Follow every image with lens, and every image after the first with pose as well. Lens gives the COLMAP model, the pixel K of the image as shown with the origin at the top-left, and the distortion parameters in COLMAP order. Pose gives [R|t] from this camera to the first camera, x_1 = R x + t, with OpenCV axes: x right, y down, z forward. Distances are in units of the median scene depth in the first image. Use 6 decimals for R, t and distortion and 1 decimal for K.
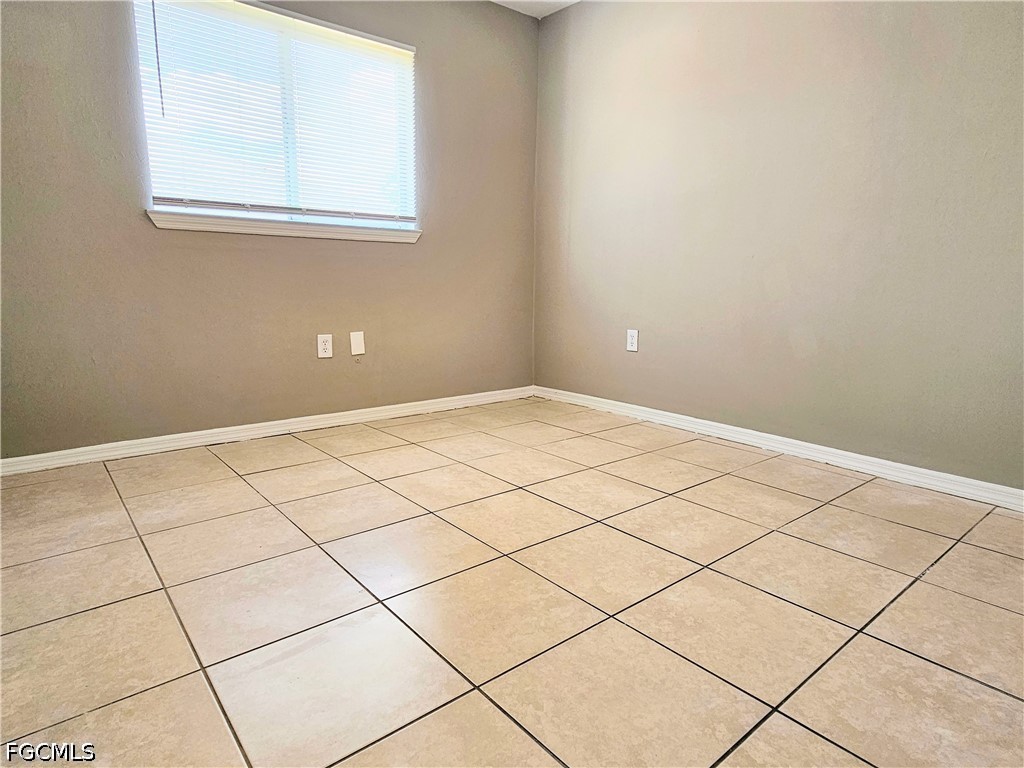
lens RADIAL K [[589.1, 0, 506.6], [0, 589.1, 397.4], [0, 0, 1]] dist [-0.004055, 0.002535]
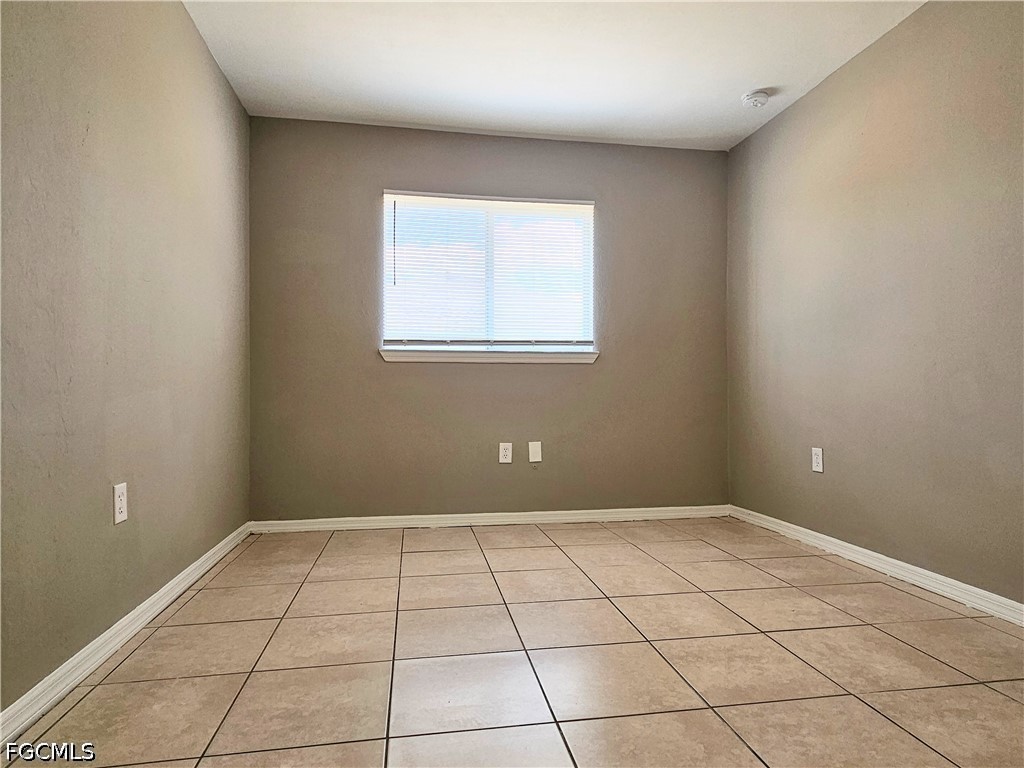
lens RADIAL K [[589.1, 0, 507.3], [0, 589.1, 394.7], [0, 0, 1]] dist [-0.004055, 0.002535]
pose [[0.859928, -0.014806, -0.510201, 0.310835], [-0.086421, 0.980924, -0.174126, 0.002347], [0.503046, 0.193828, 0.842244, -0.000615]]
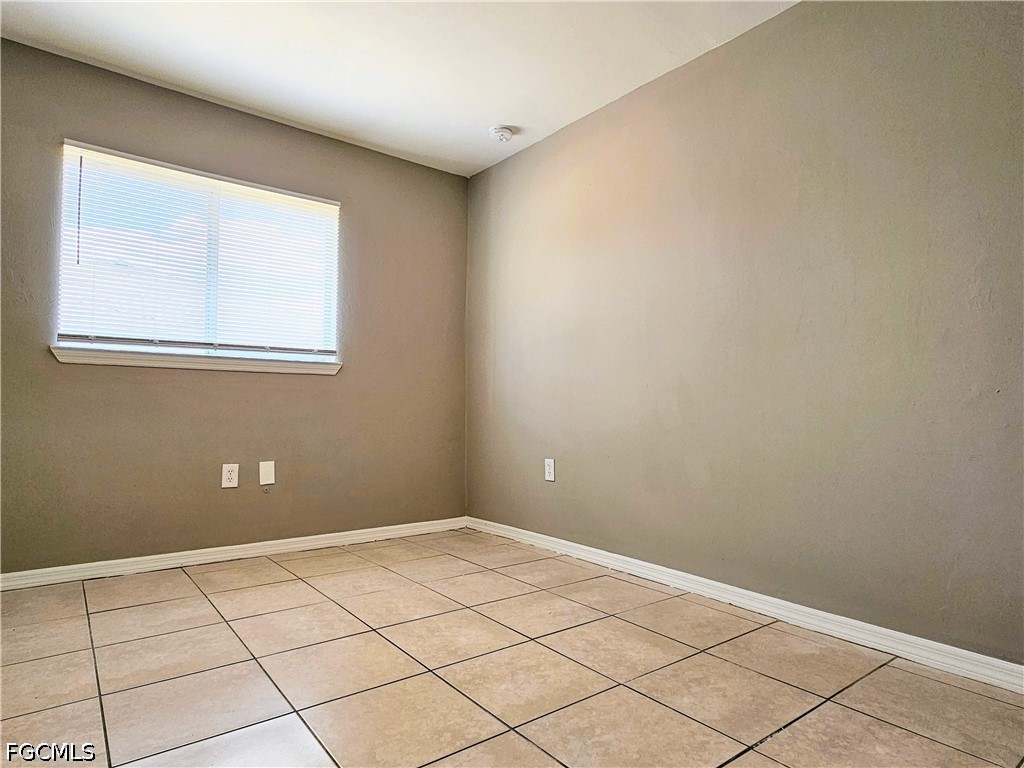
lens RADIAL K [[589.1, 0, 509.9], [0, 589.1, 394.4], [0, 0, 1]] dist [-0.004055, 0.002535]
pose [[0.999353, -0.006095, -0.035446, 0.214143], [-0.001879, 0.975342, -0.220690, -0.003144], [0.035917, 0.220614, 0.974700, 0.019493]]
